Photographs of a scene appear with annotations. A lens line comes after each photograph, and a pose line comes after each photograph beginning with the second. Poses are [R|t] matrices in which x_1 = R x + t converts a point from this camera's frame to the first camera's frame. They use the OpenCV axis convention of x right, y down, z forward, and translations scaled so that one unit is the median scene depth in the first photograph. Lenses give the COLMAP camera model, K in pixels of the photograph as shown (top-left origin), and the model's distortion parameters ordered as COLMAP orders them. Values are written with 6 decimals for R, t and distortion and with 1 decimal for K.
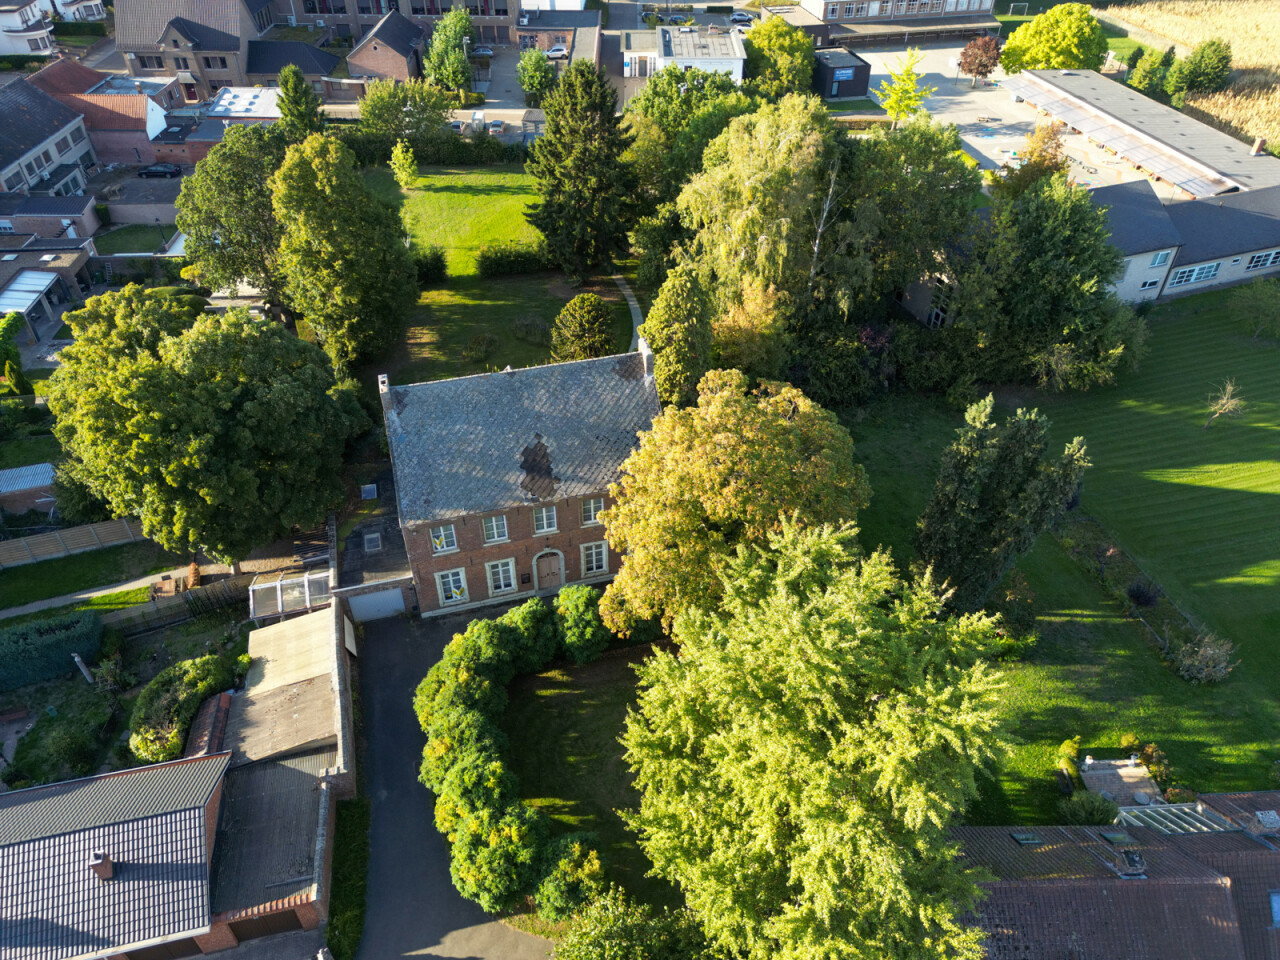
lens RADIAL K [[885.0, 0, 647.3], [0, 885.0, 479.9], [0, 0, 1]] dist [0.084756, -0.084813]
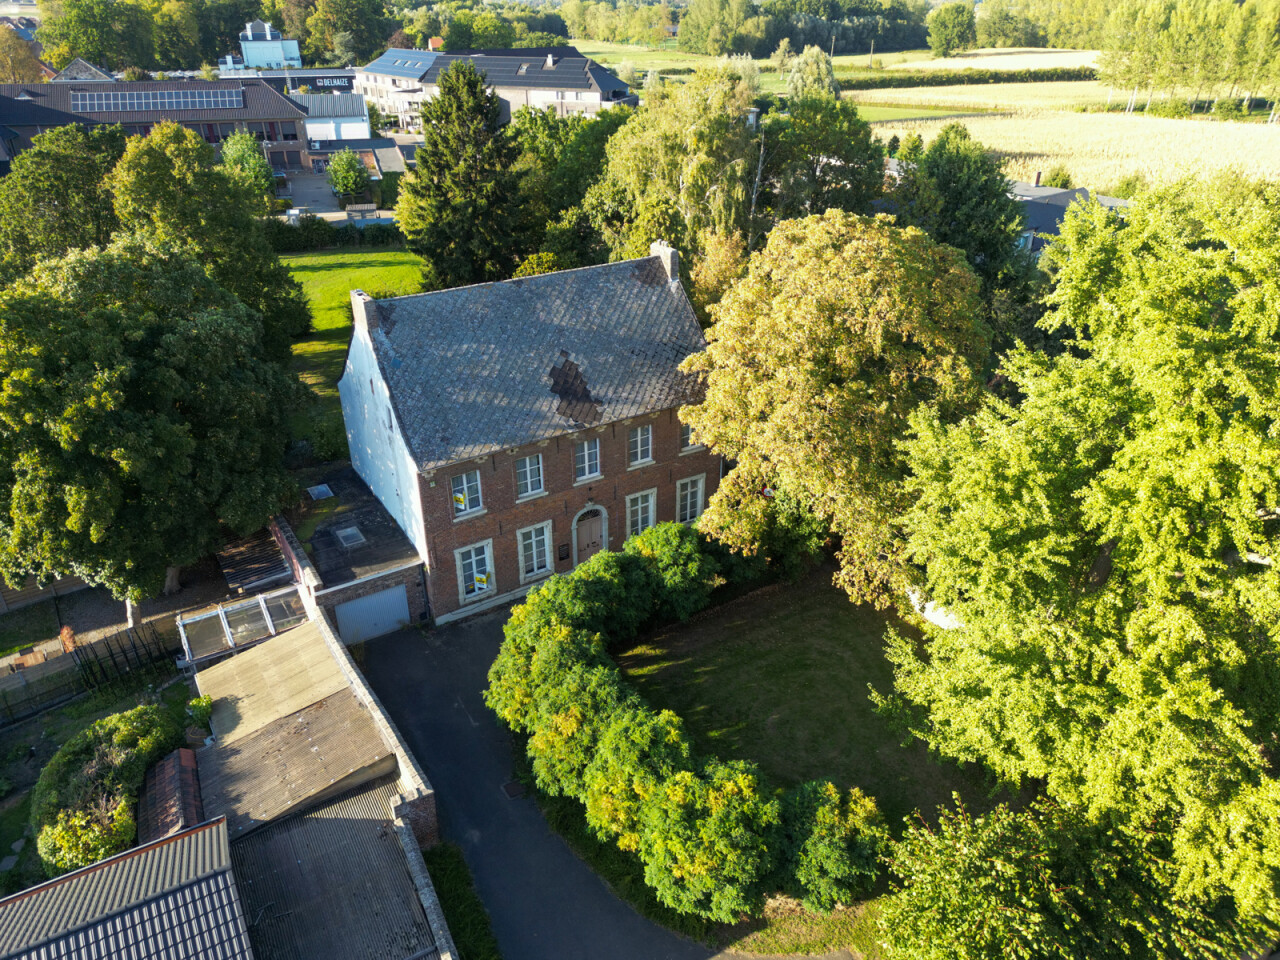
lens RADIAL K [[885.0, 0, 647.3], [0, 885.0, 479.9], [0, 0, 1]] dist [0.084756, -0.084813]
pose [[0.957296, -0.145187, 0.250012, -0.274660], [0.192409, 0.965382, -0.176118, 0.219186], [-0.215787, 0.216701, 0.952091, 0.264377]]
